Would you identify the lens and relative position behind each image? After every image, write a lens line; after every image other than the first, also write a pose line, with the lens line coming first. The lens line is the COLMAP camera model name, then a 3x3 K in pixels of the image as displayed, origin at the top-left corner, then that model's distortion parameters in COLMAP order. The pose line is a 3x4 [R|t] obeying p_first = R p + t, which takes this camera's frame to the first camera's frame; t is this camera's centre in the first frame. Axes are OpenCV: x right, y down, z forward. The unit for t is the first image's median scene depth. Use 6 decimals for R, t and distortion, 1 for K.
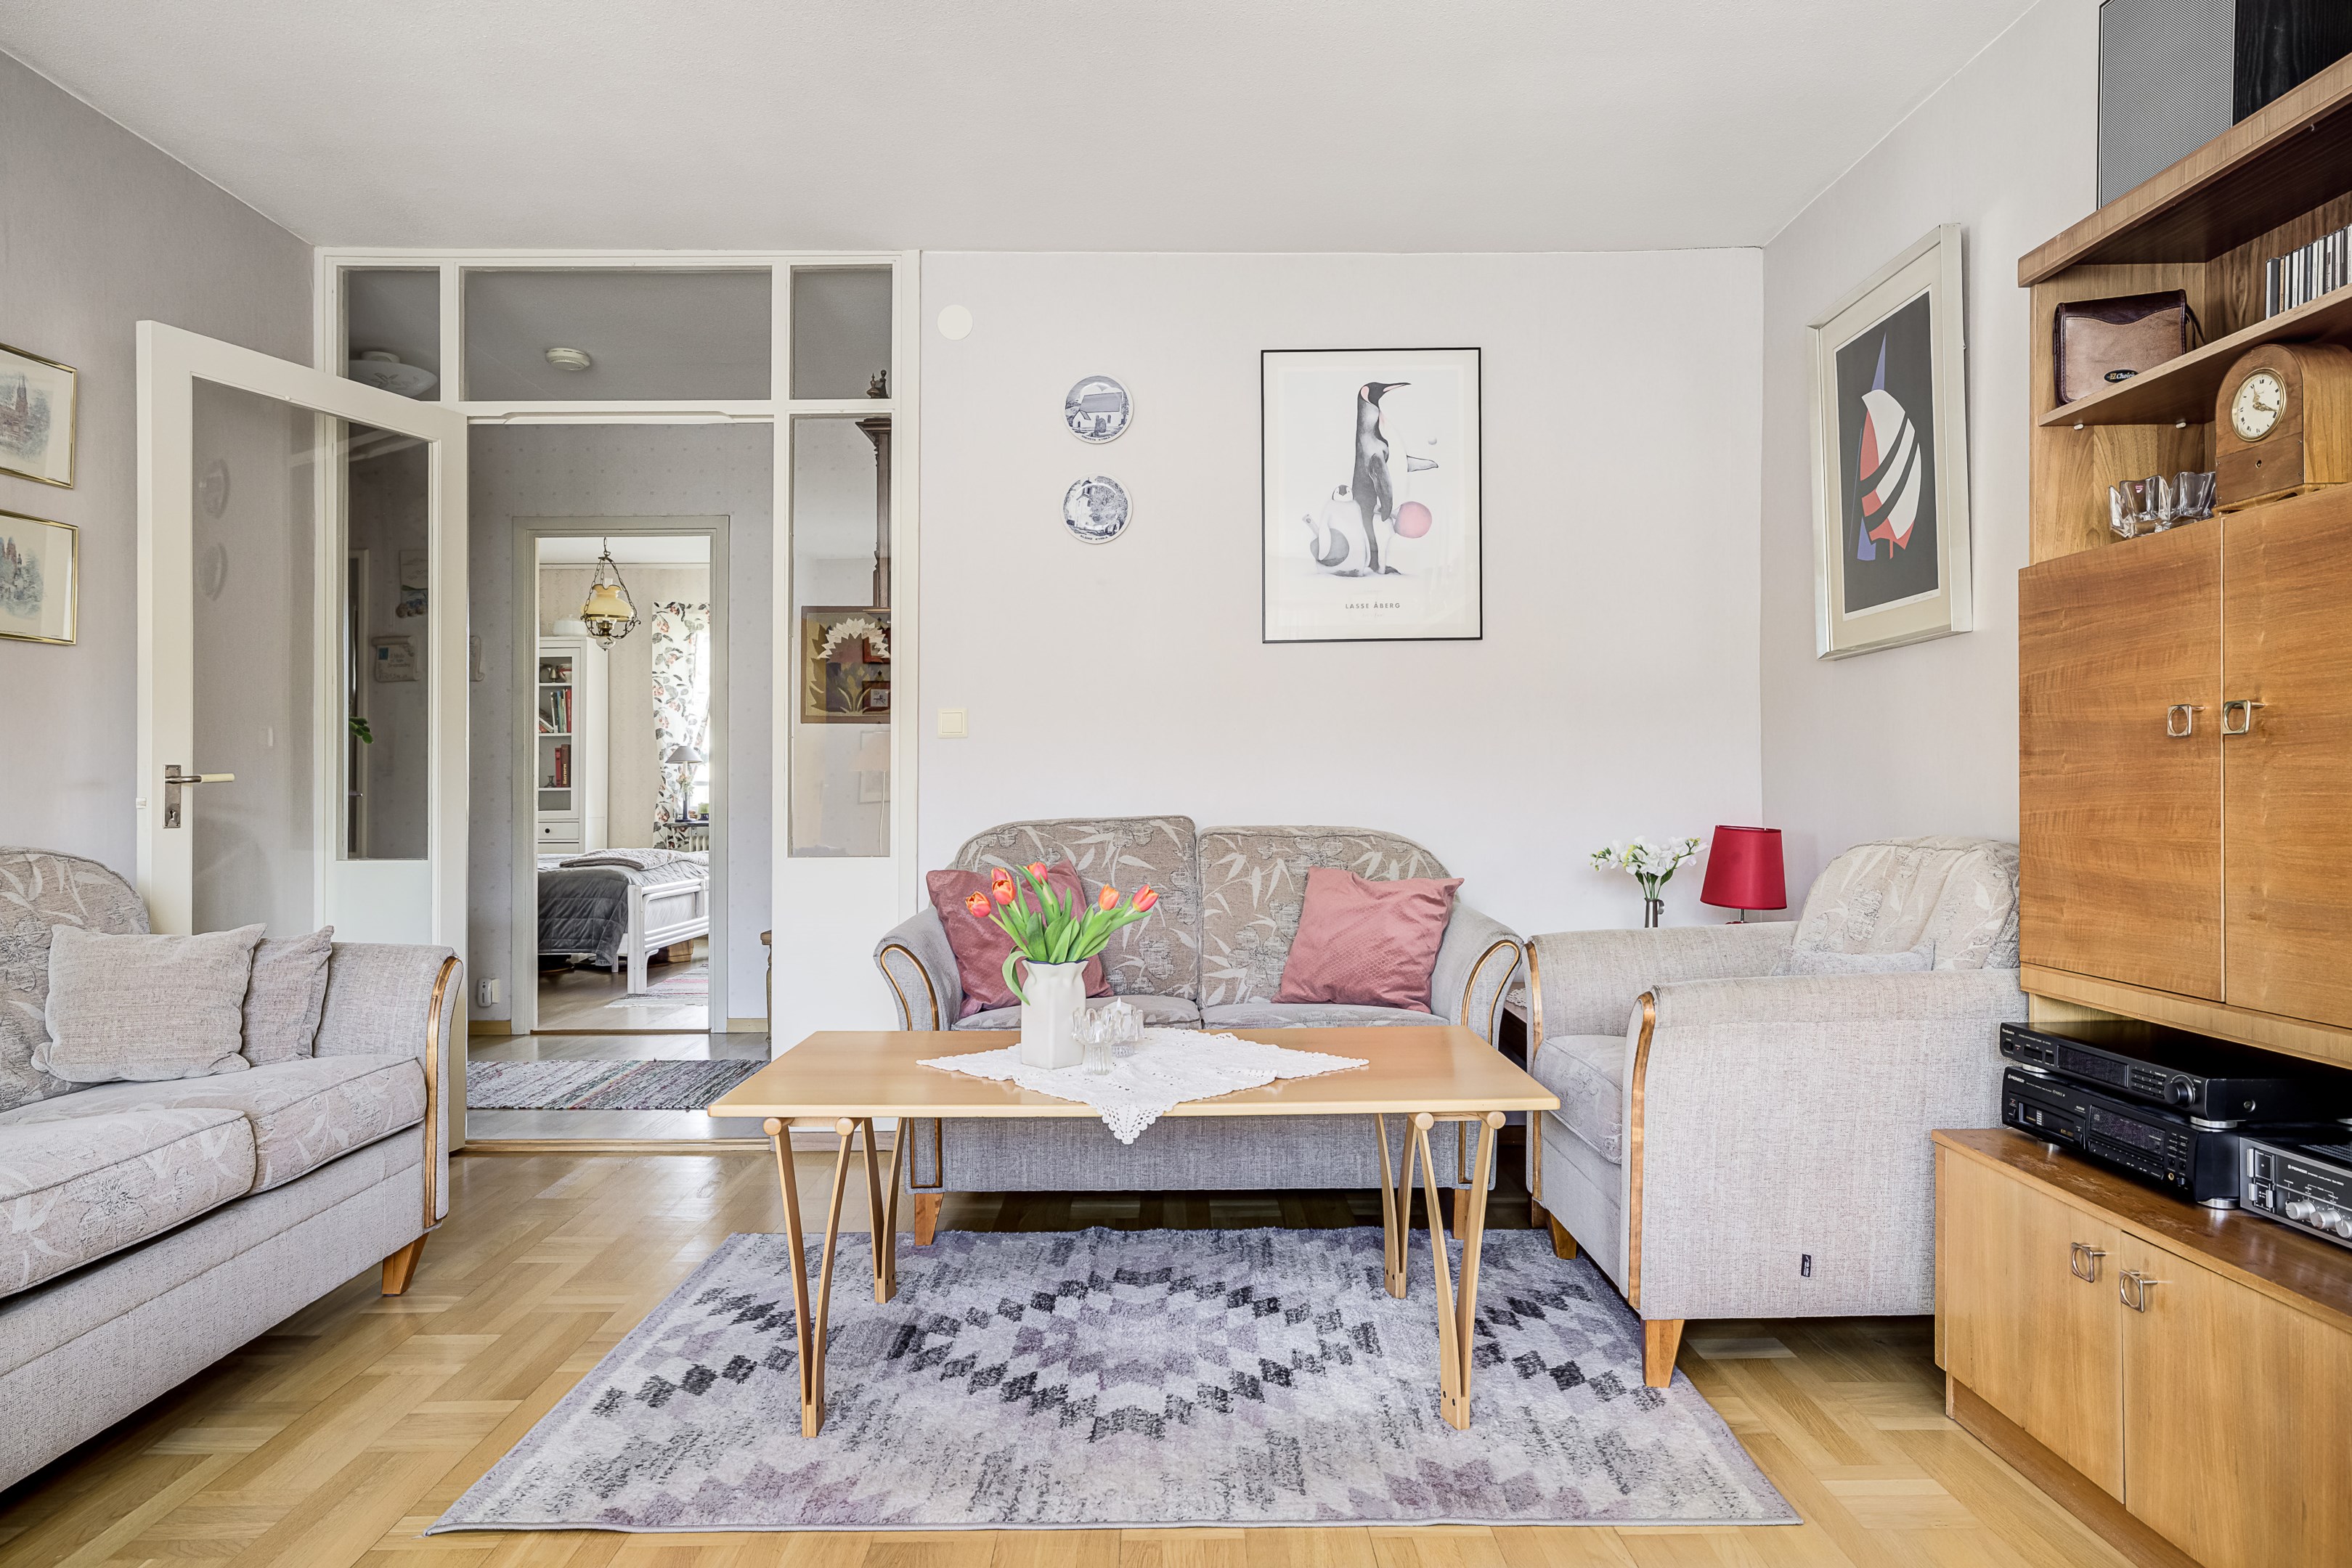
lens RADIAL K [[1488.7, 0, 1182.6], [0, 1488.7, 782.0], [0, 0, 1]] dist [-0.018992, 0.021149]
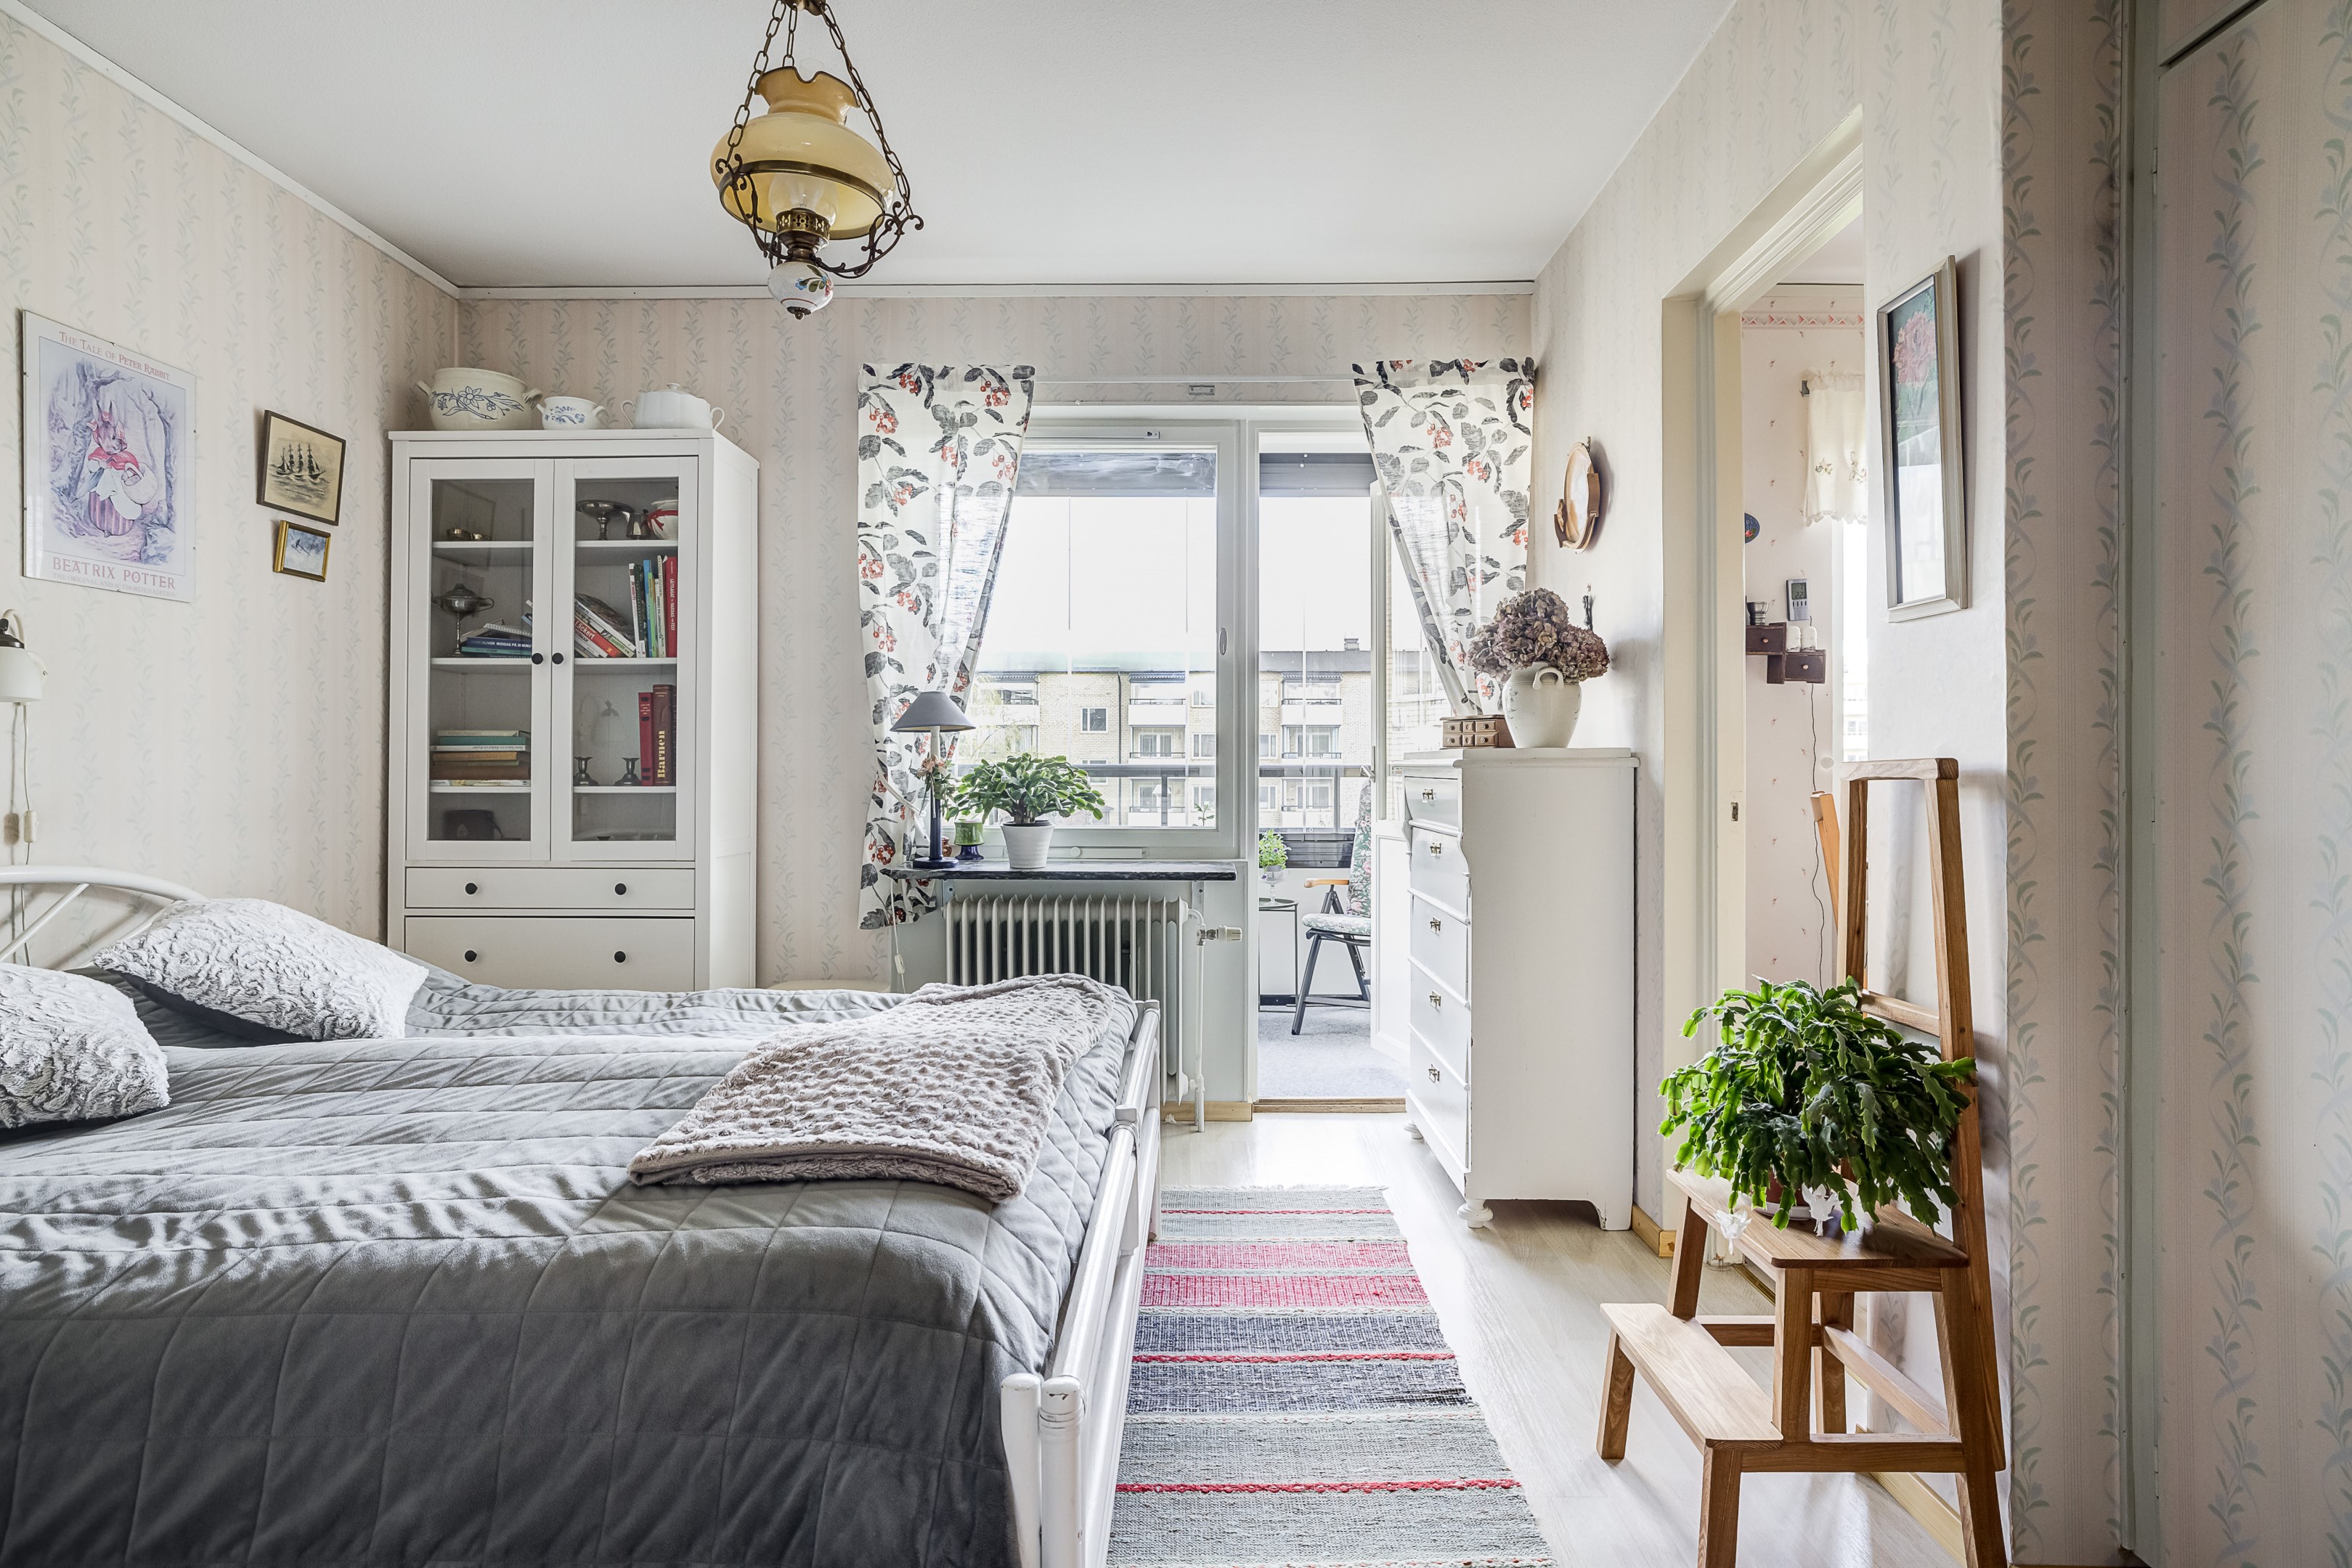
lens RADIAL K [[1335.6, 0, 1169.4], [0, 1335.6, 773.6], [0, 0, 1]] dist [-0.004305, -0.000334]
pose [[0.999484, 0.004721, -0.031765, -0.252108], [-0.004498, 0.999965, 0.007076, -0.003222], [0.031797, -0.006930, 0.999470, 0.607274]]
